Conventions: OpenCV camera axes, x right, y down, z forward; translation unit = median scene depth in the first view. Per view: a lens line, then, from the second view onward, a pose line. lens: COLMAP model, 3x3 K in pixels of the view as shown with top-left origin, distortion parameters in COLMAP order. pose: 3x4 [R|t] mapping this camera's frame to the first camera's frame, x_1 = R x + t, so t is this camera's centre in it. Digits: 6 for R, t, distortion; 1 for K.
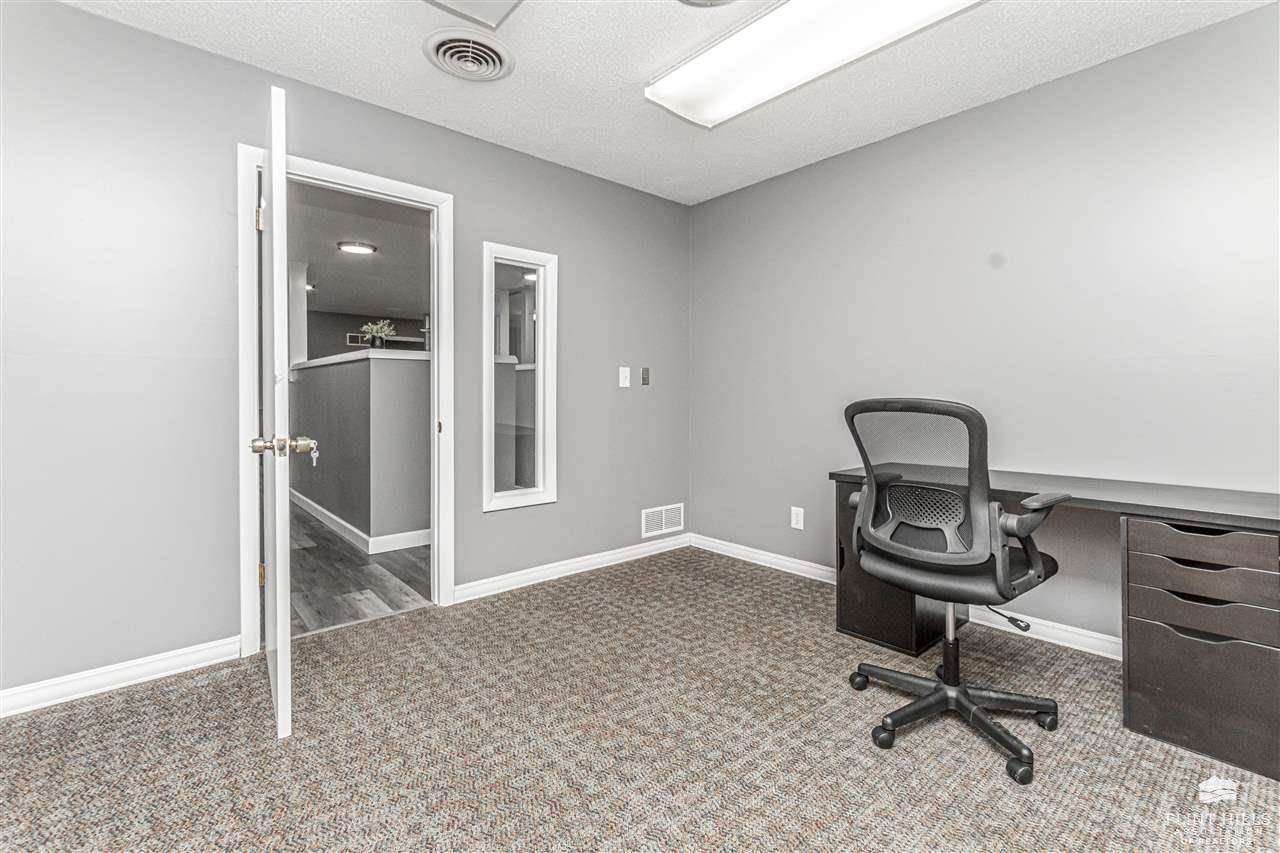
lens RADIAL K [[564.6, 0, 645.9], [0, 564.6, 418.0], [0, 0, 1]] dist [-0.000074, -0.001261]
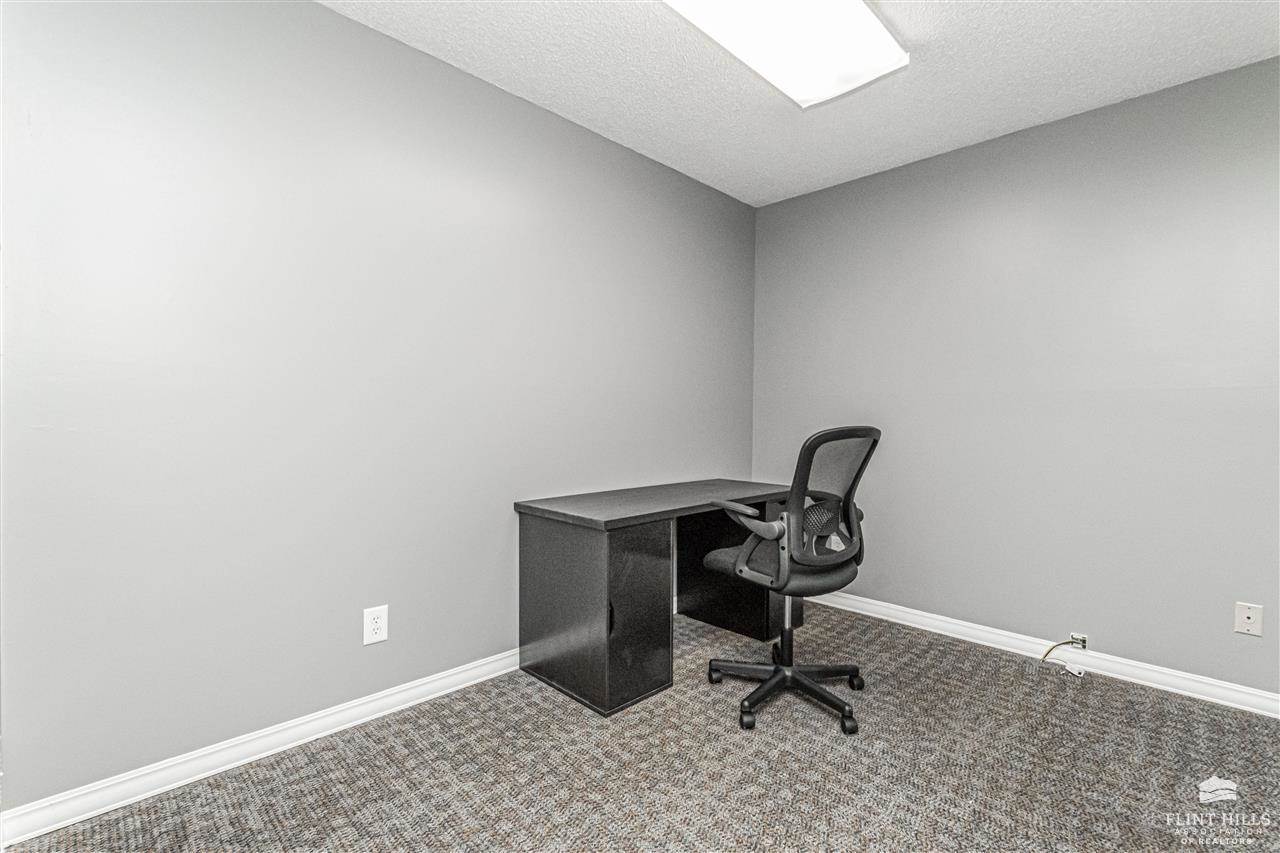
lens RADIAL K [[564.6, 0, 646.4], [0, 564.6, 424.3], [0, 0, 1]] dist [-0.000074, -0.001261]
pose [[-0.061925, 0.003422, 0.998075, -0.422449], [0.029297, 0.999569, -0.001609, -0.034300], [-0.997651, 0.029141, -0.061998, 0.879848]]
